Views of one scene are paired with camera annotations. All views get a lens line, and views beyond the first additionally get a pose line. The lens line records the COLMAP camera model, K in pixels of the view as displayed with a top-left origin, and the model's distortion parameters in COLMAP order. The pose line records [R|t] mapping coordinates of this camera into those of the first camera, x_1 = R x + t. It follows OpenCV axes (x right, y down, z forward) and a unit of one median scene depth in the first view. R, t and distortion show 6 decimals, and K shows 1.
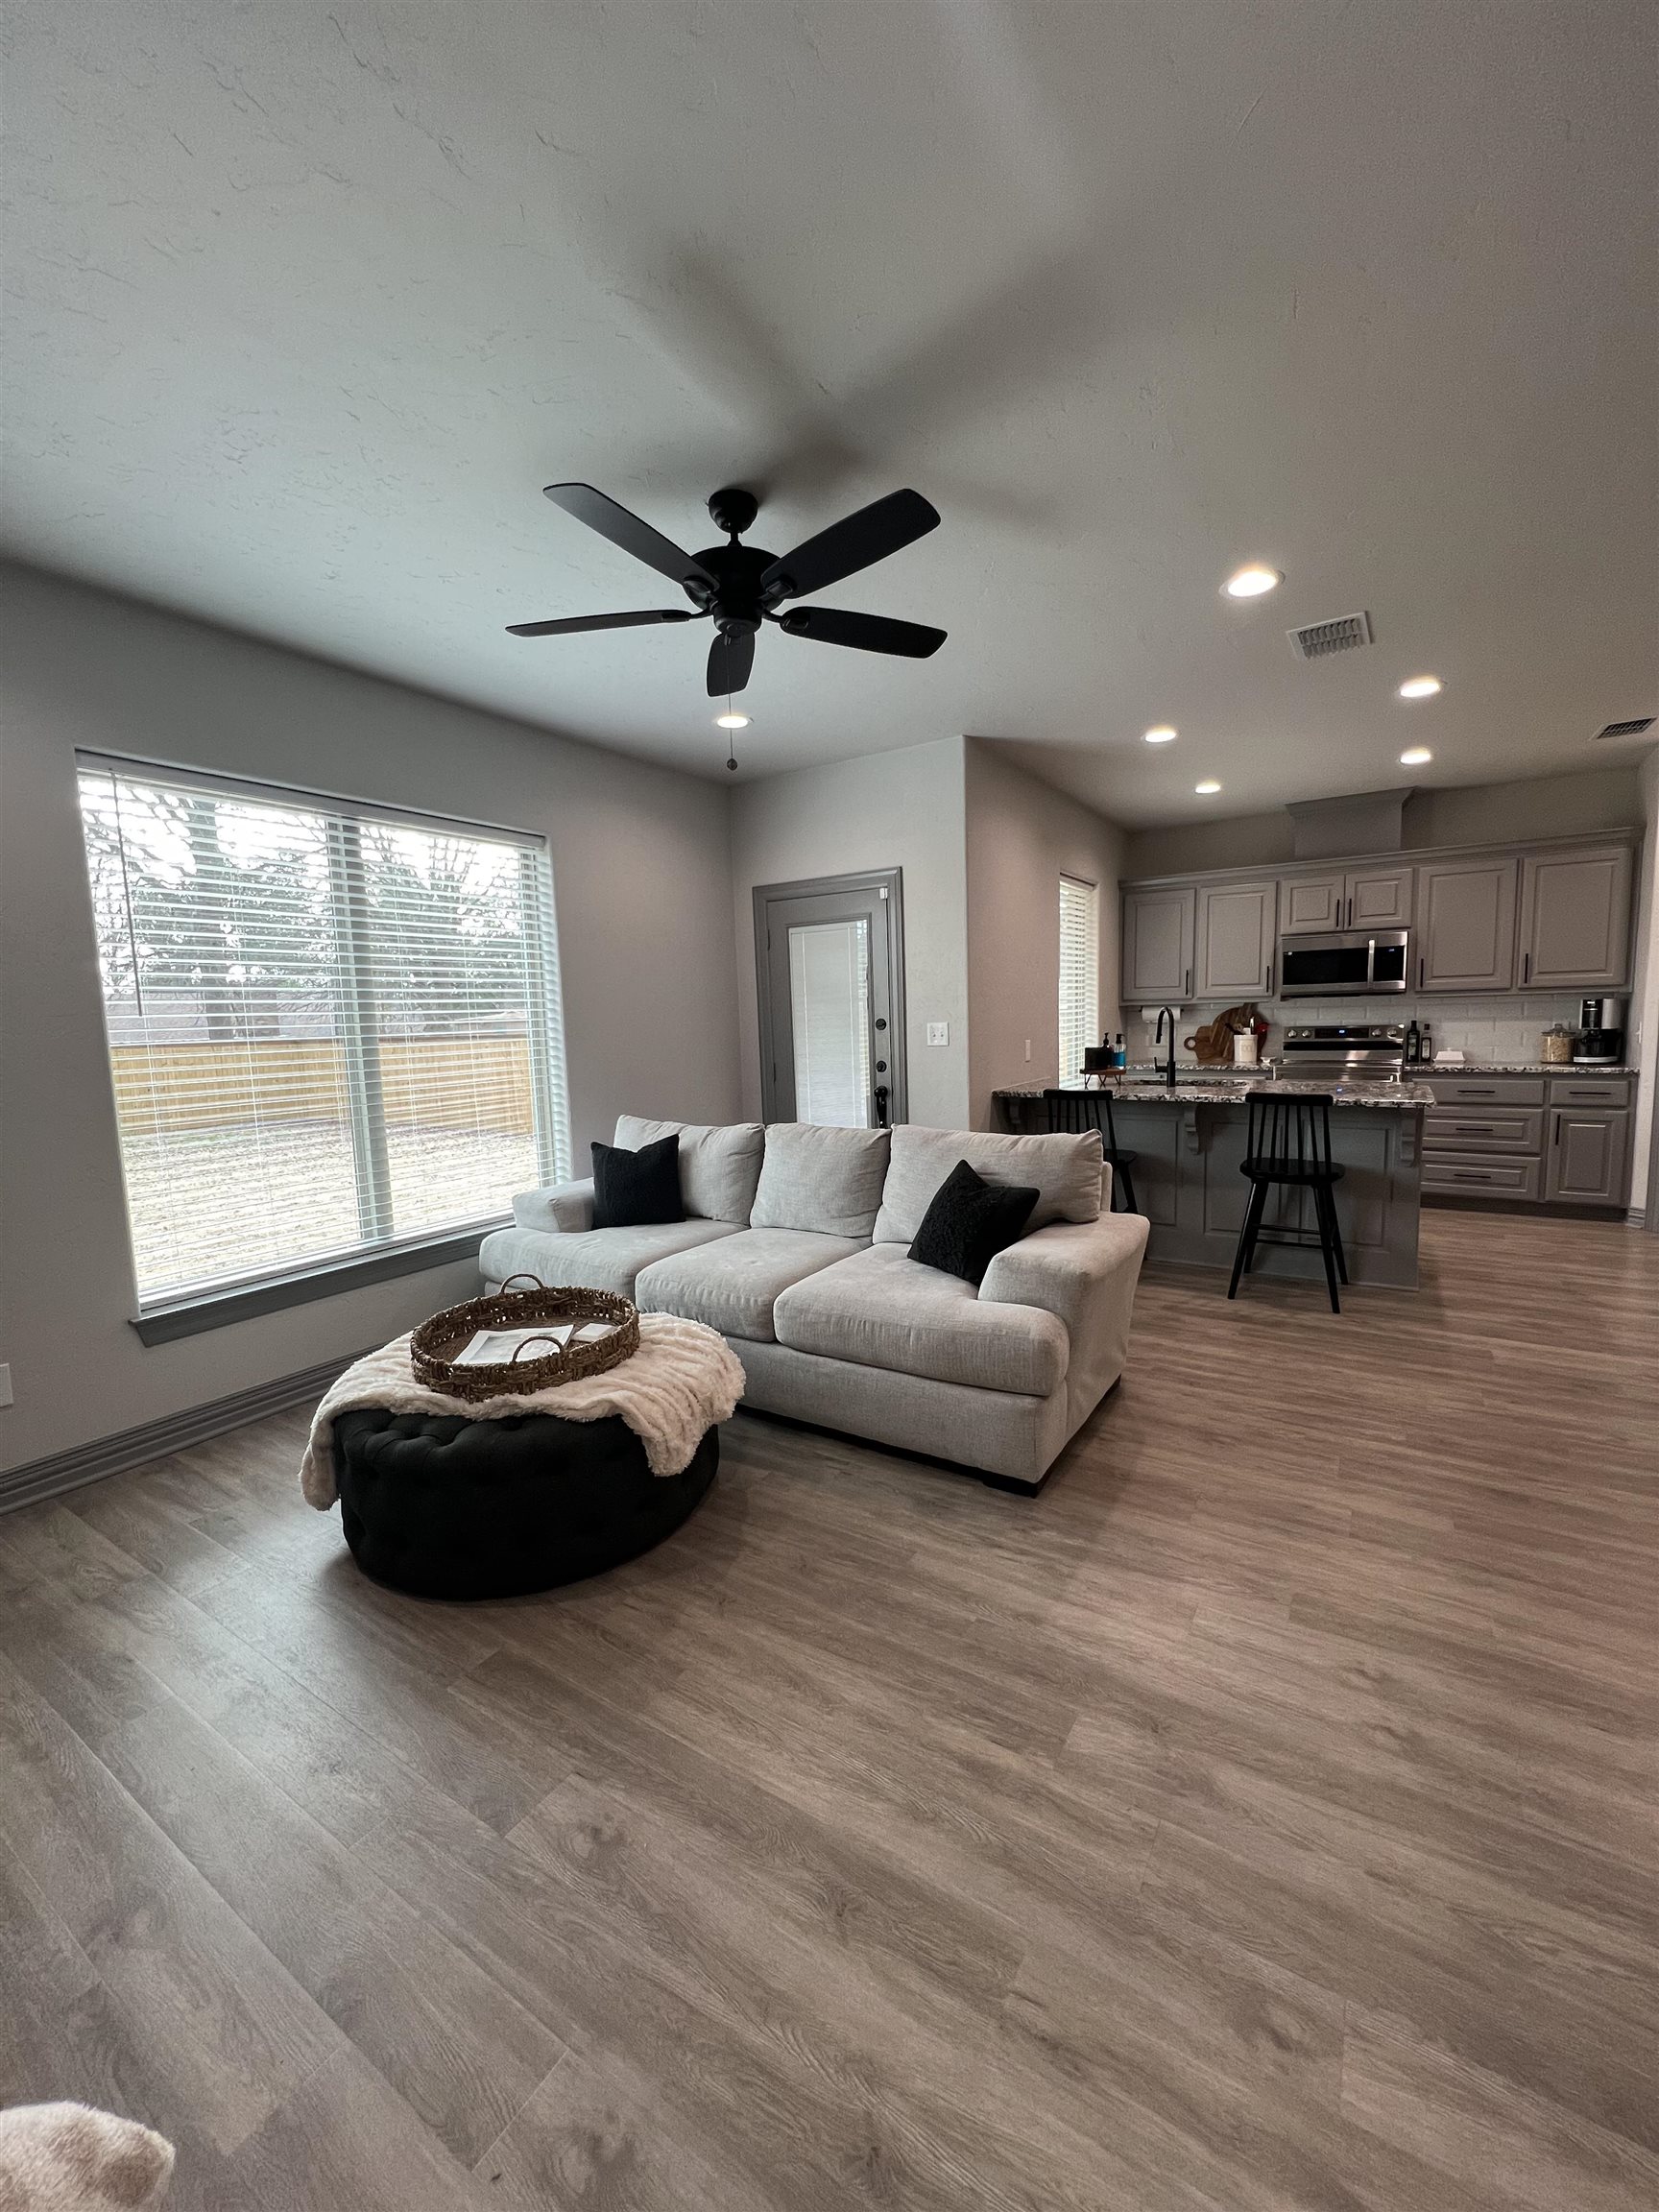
lens RADIAL K [[881.2, 0, 829.5], [0, 881.2, 1106.0], [0, 0, 1]] dist [-0.002926, 0.000762]
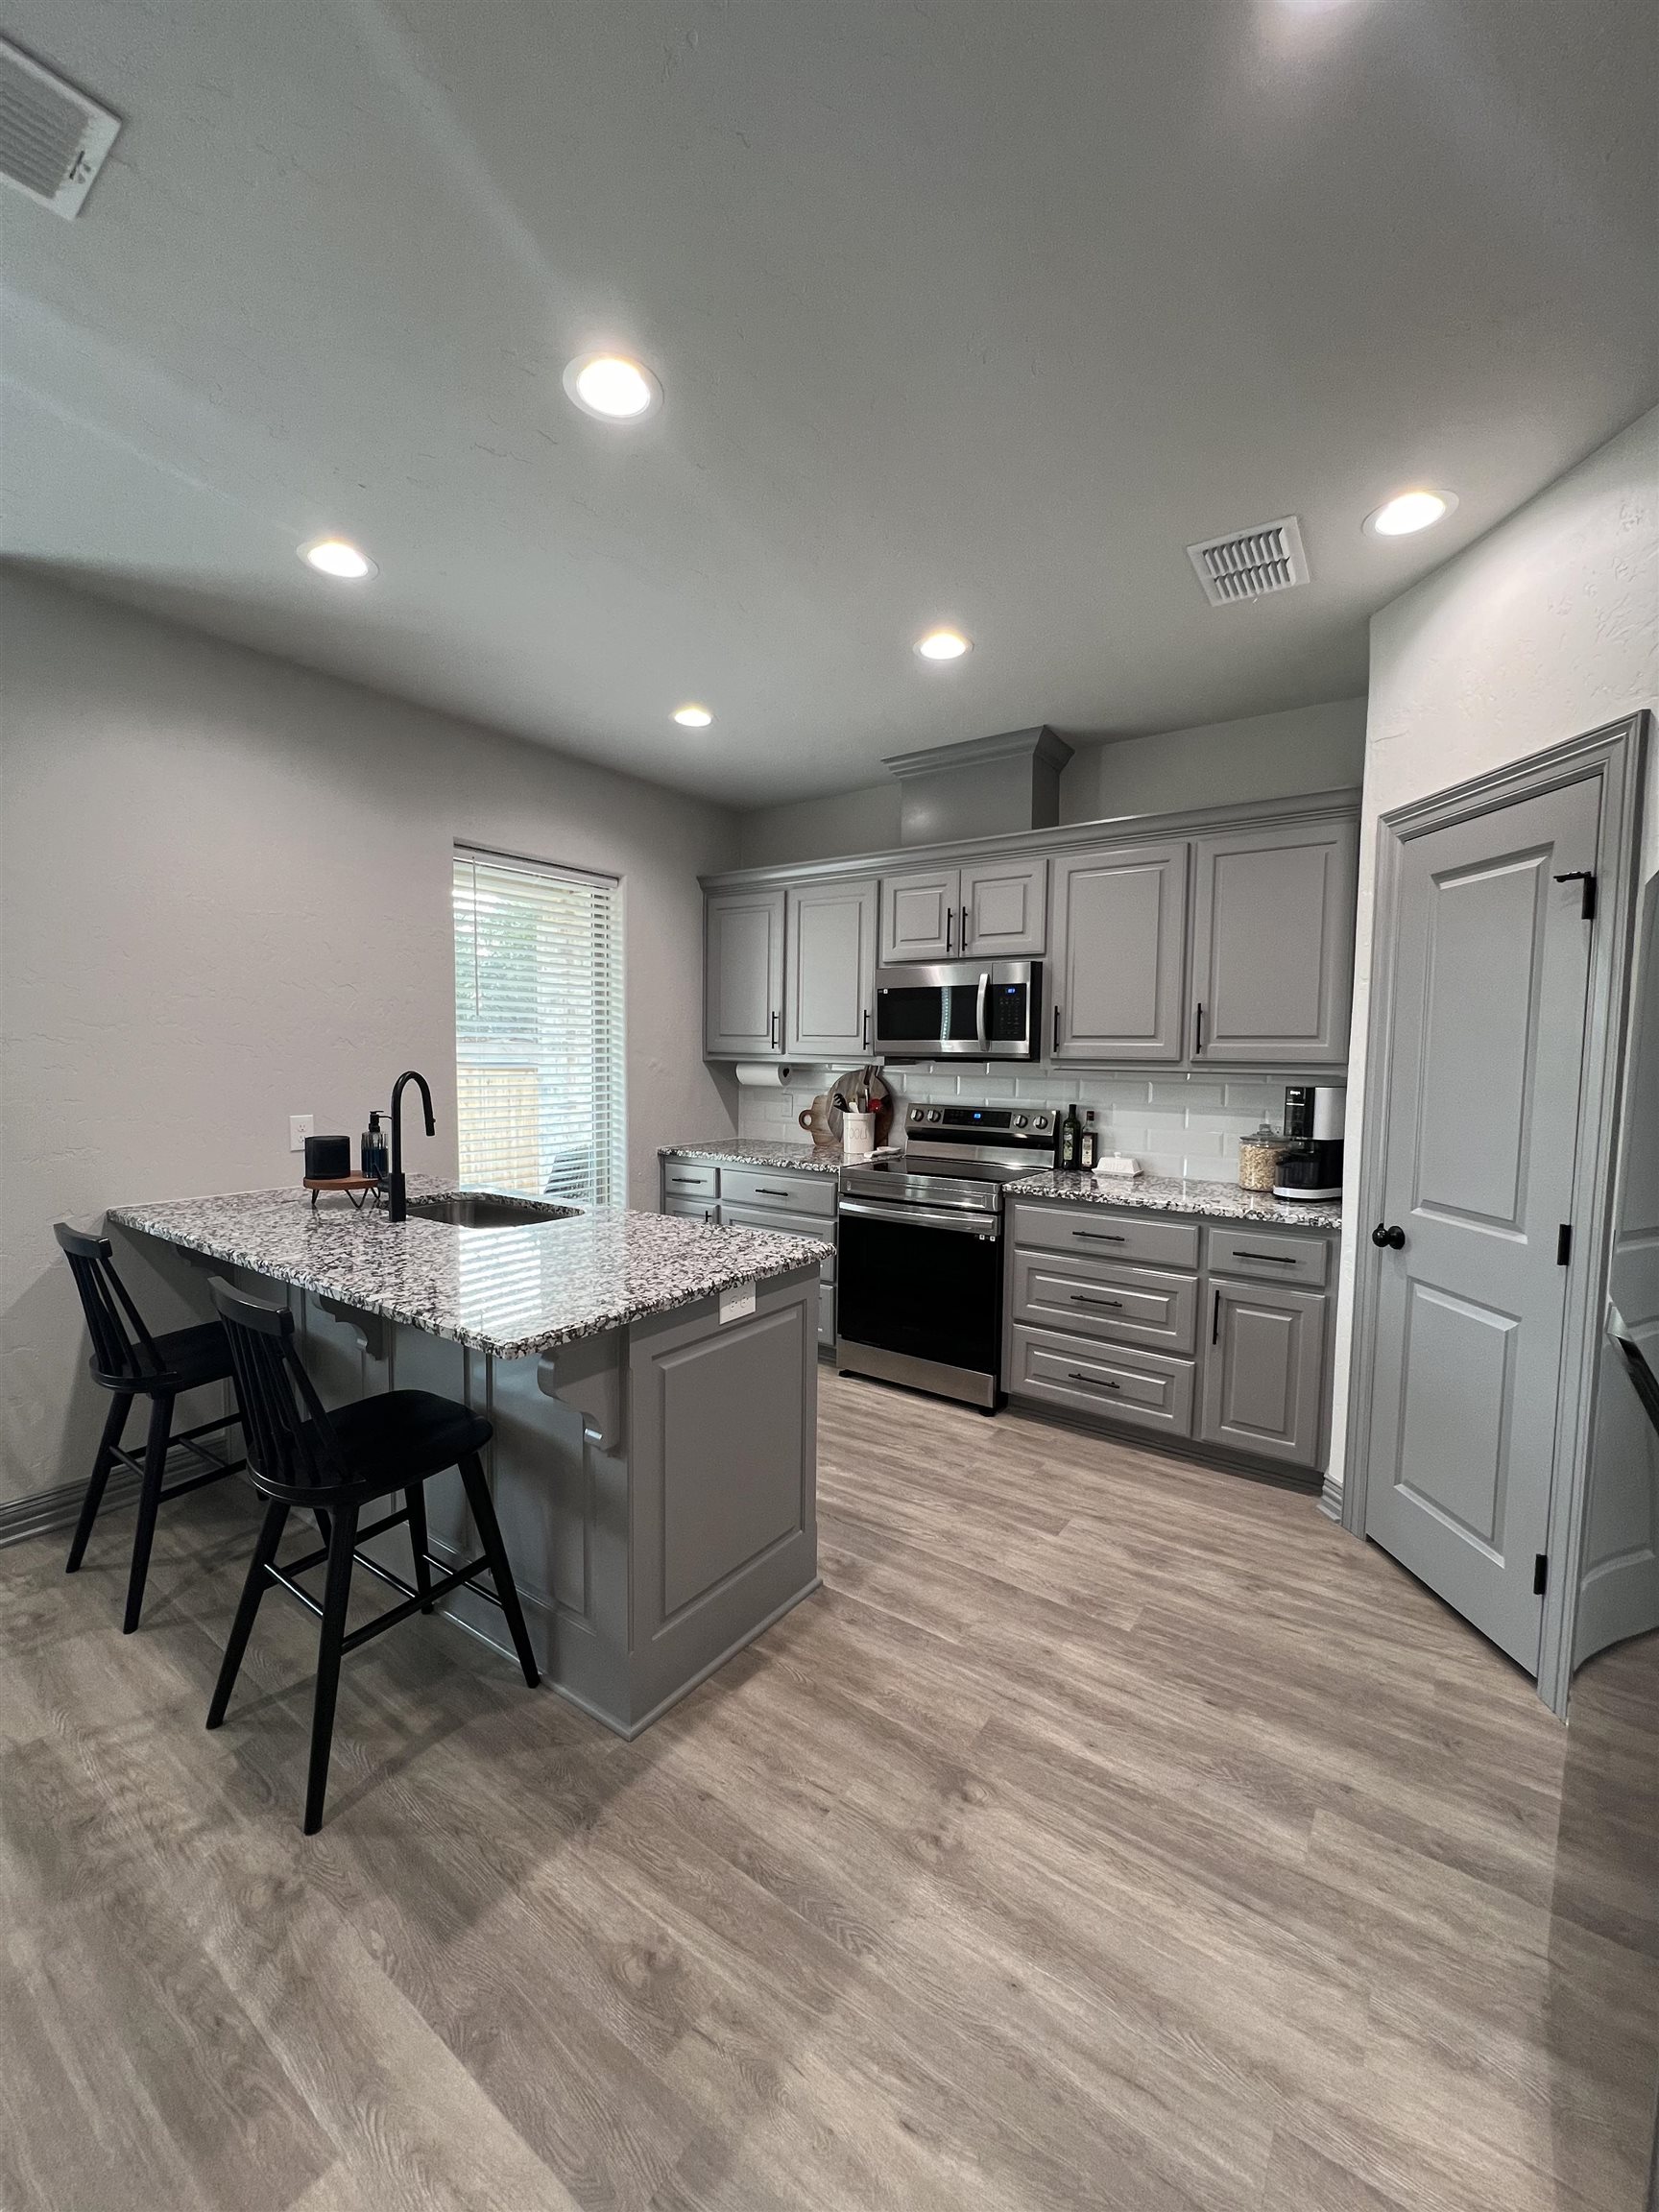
lens RADIAL K [[881.2, 0, 829.5], [0, 881.2, 1106.0], [0, 0, 1]] dist [-0.002926, 0.000762]
pose [[0.998079, 0.043847, -0.043763, 0.846415], [-0.045535, 0.998226, -0.038366, -0.104864], [0.042003, 0.040285, 0.998305, 0.598457]]
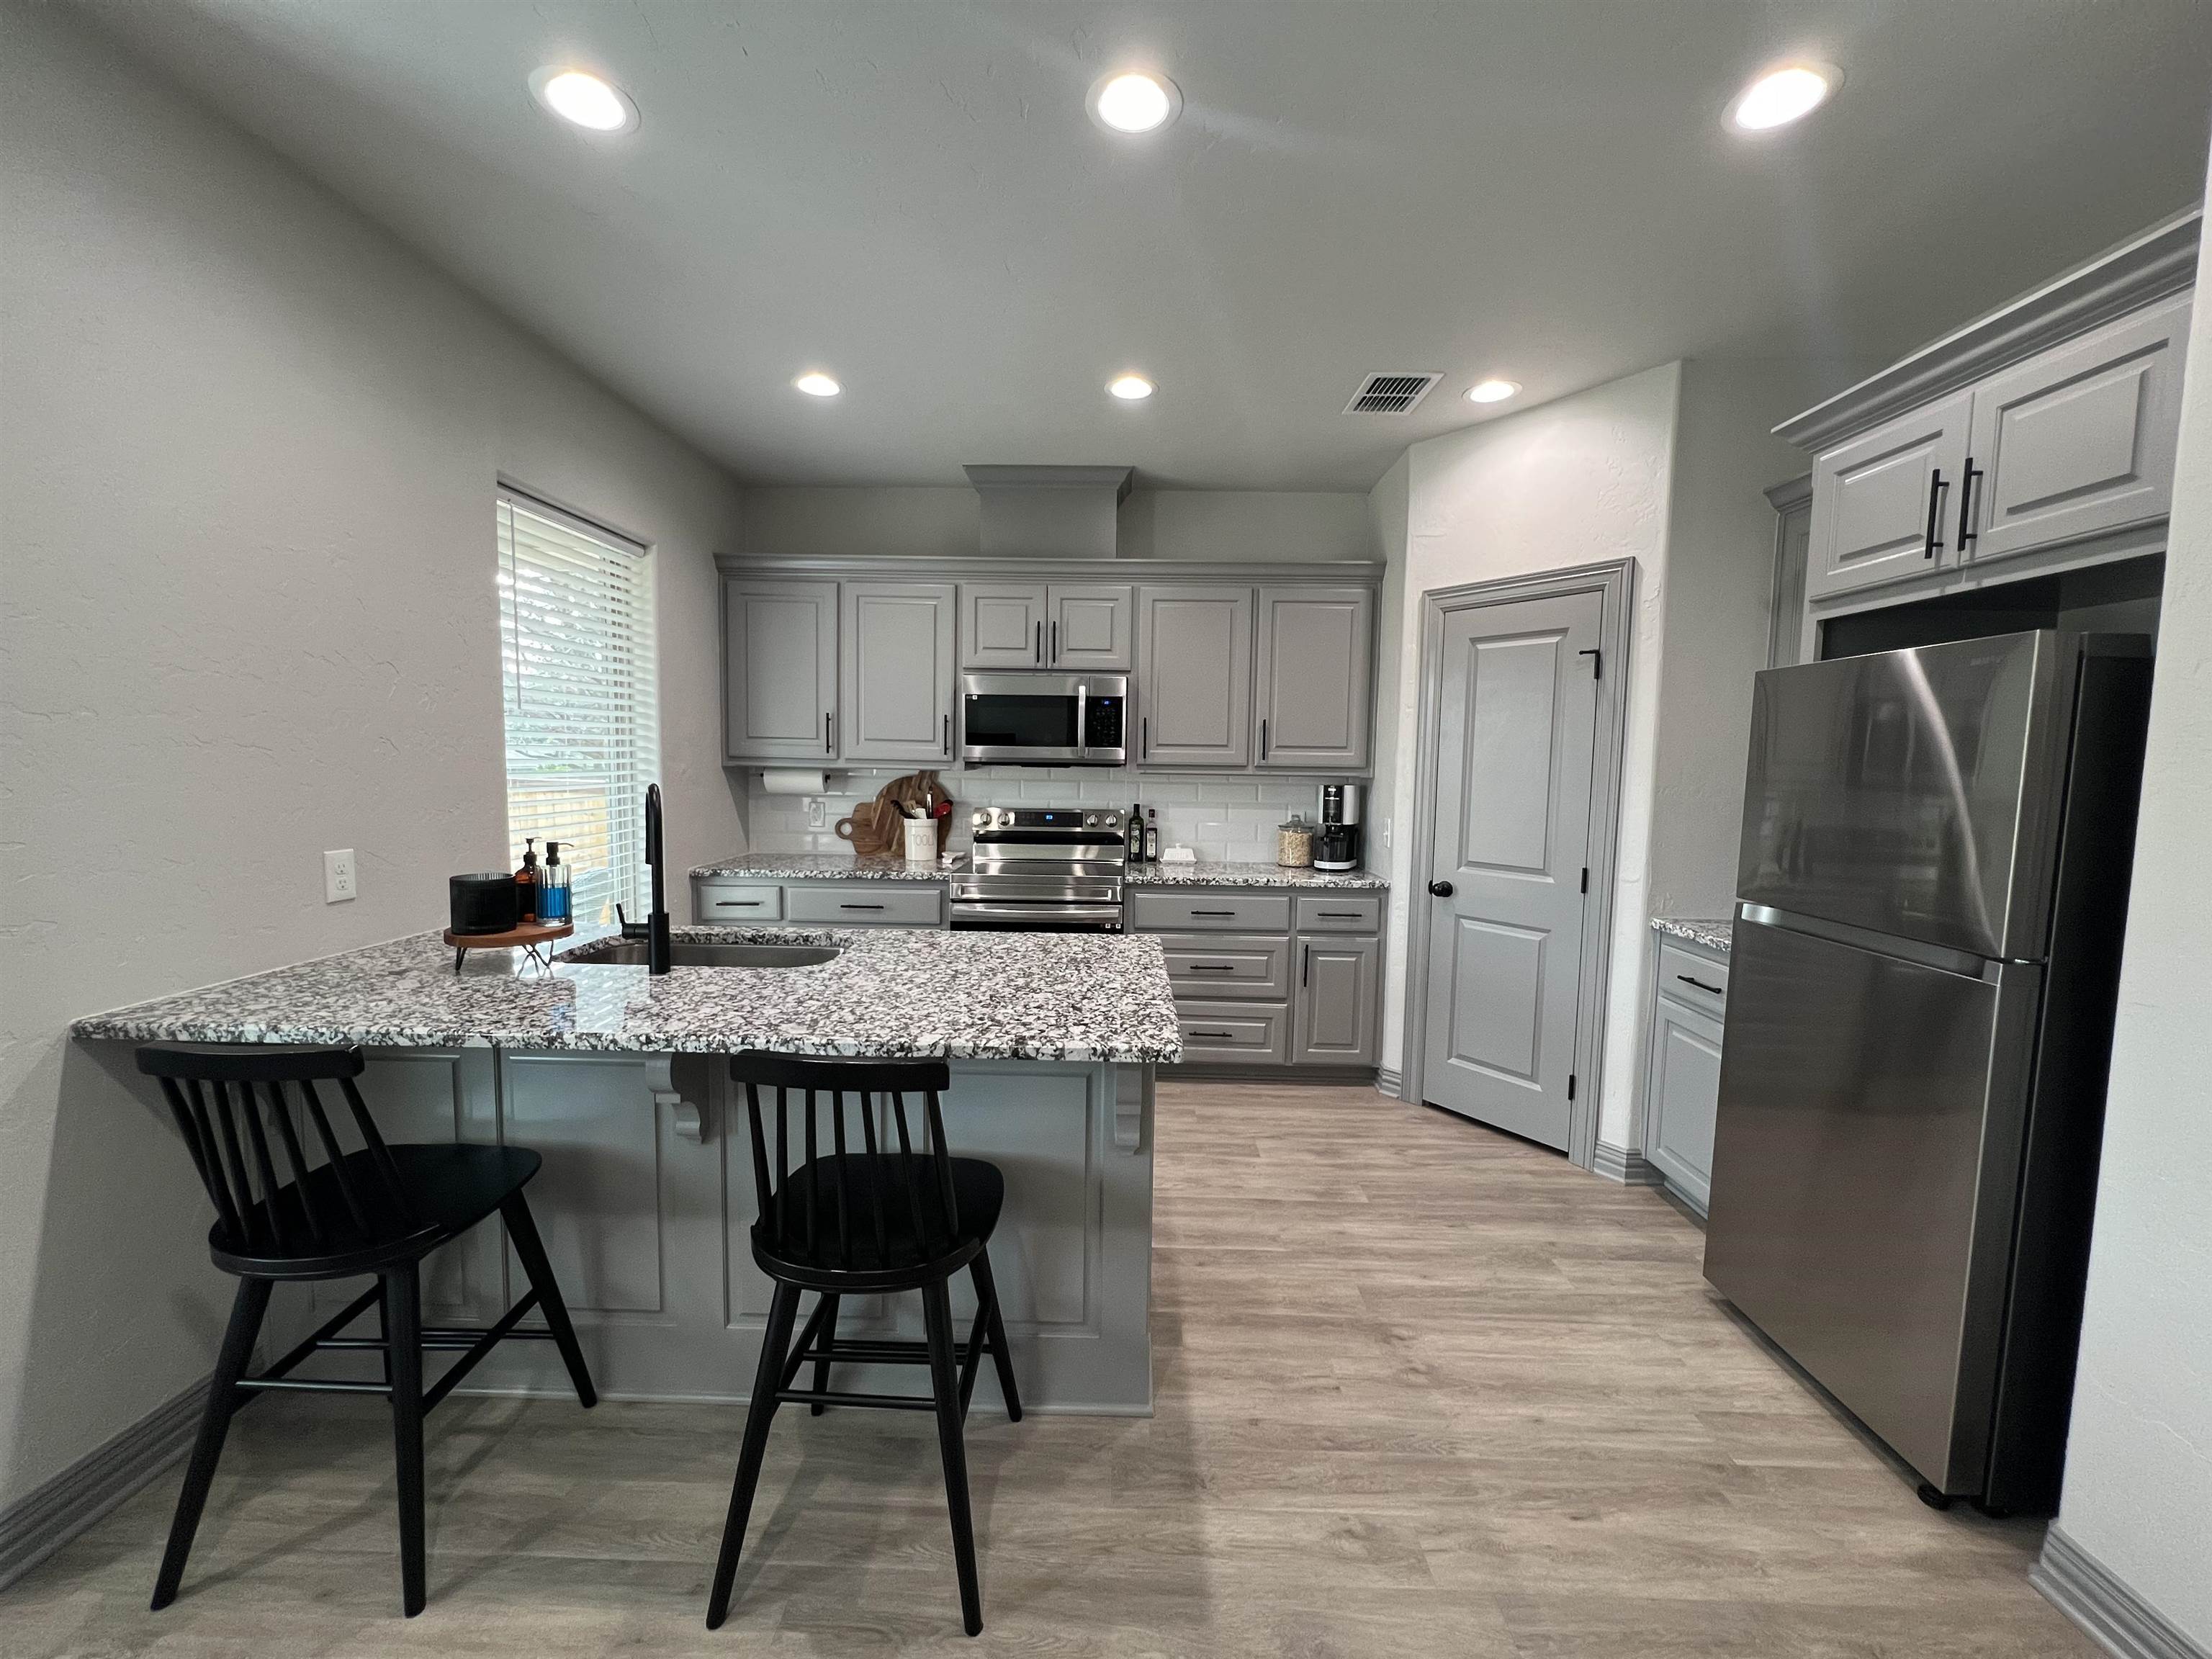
lens RADIAL K [[879.7, 0, 1108.0], [0, 879.7, 828.0], [0, 0, 1]] dist [-0.003430, -0.000252]
pose [[0.851711, 0.001024, 0.524011, 0.441393], [0.014344, 0.999578, -0.025267, -0.098075], [-0.523816, 0.029036, 0.851337, 0.661493]]
